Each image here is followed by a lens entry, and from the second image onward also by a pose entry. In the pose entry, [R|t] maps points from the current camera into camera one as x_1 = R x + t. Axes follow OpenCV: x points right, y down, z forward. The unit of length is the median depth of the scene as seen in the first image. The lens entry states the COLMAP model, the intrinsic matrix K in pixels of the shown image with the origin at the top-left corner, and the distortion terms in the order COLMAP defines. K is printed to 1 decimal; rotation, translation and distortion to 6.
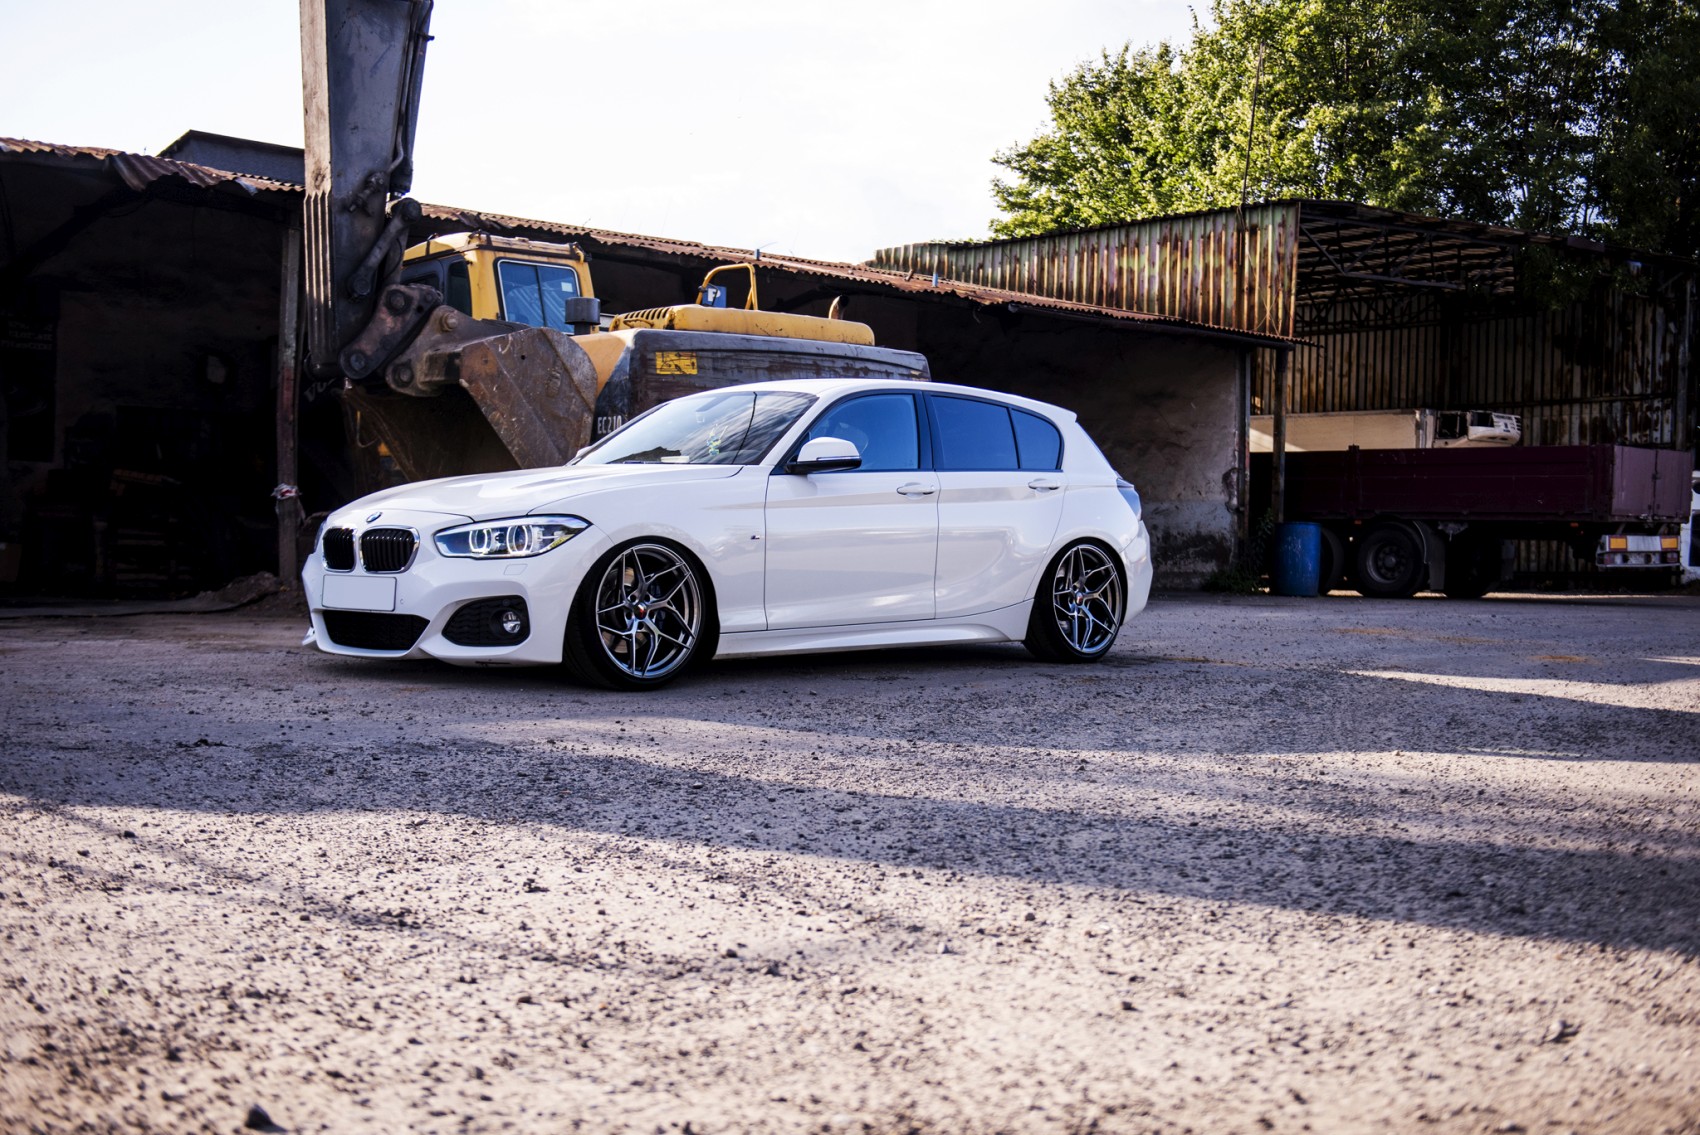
lens RADIAL K [[1893.8, 0, 852.8], [0, 1893.8, 563.3], [0, 0, 1]] dist [0.031954, 0.000000]
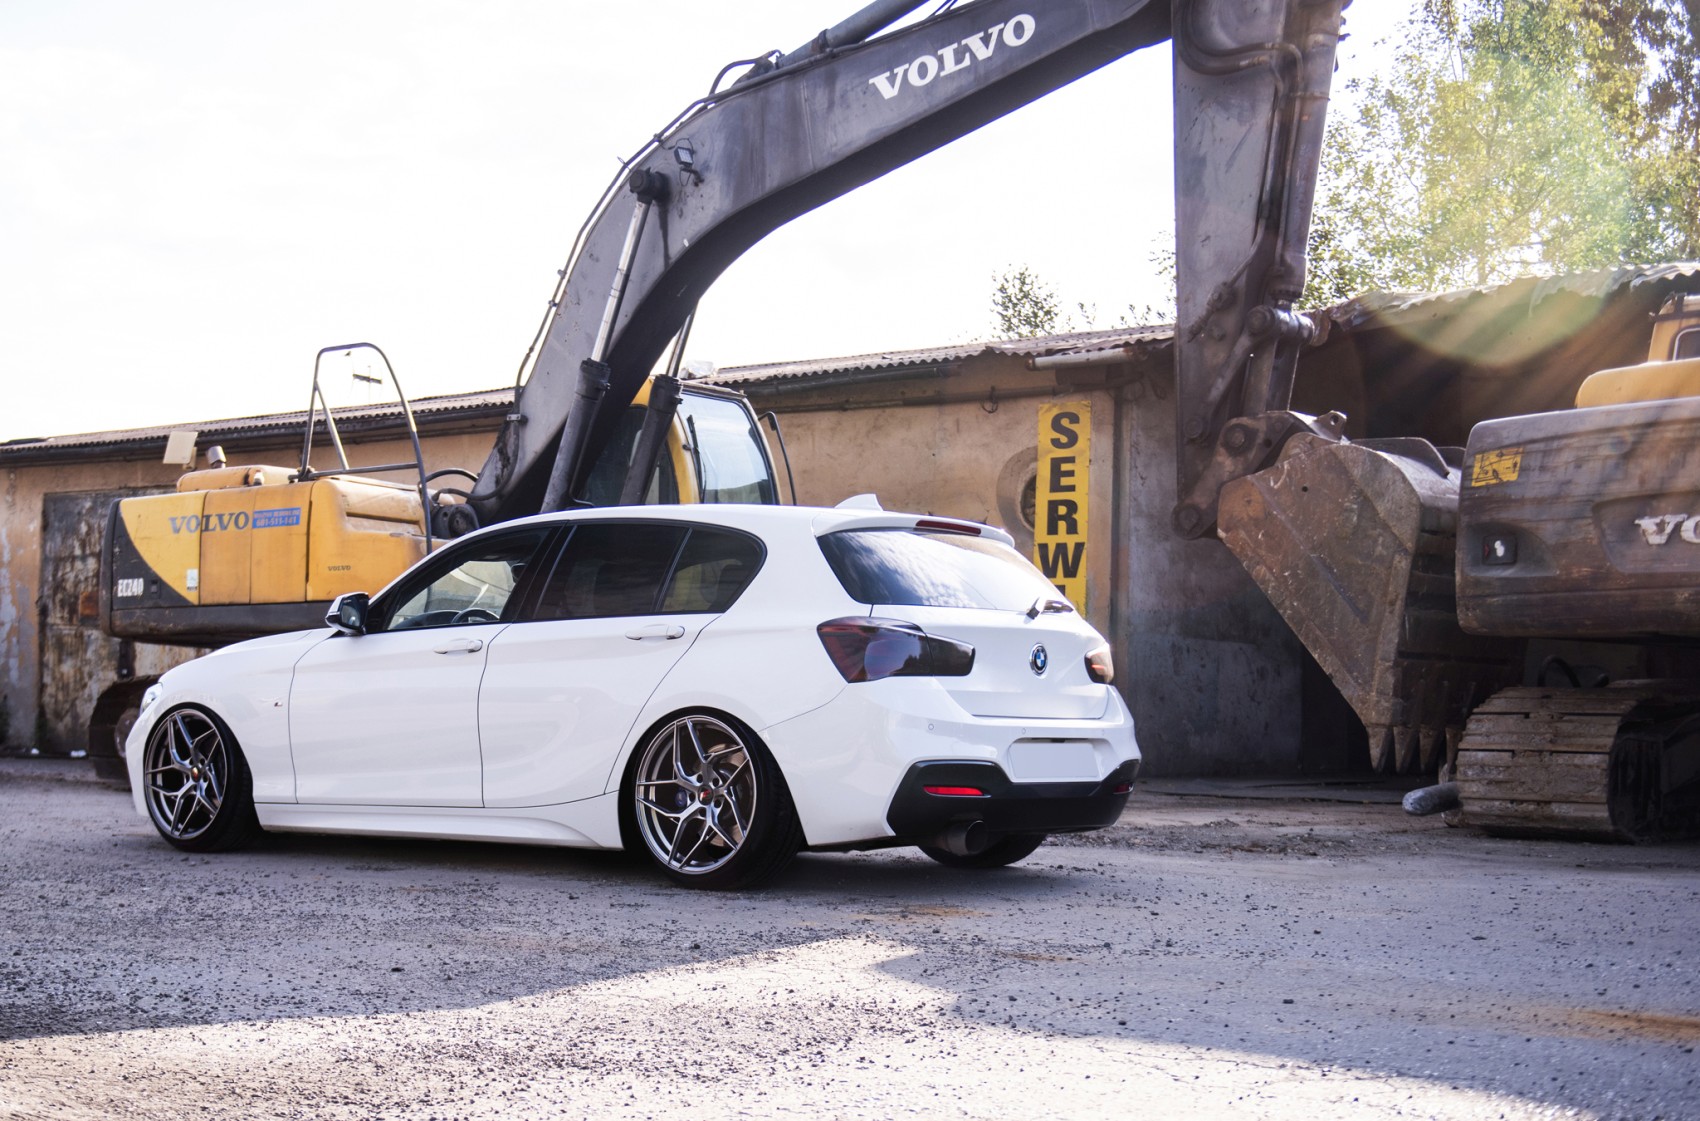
lens RADIAL K [[2353.0, 0, 778.0], [0, 2353.0, 611.5], [0, 0, 1]] dist [0.076450, 0.000000]
pose [[0.116558, -0.056203, -0.991592, 0.719273], [-0.032322, 0.997654, -0.060345, 0.002128], [0.992658, 0.039084, 0.114468, 0.688231]]
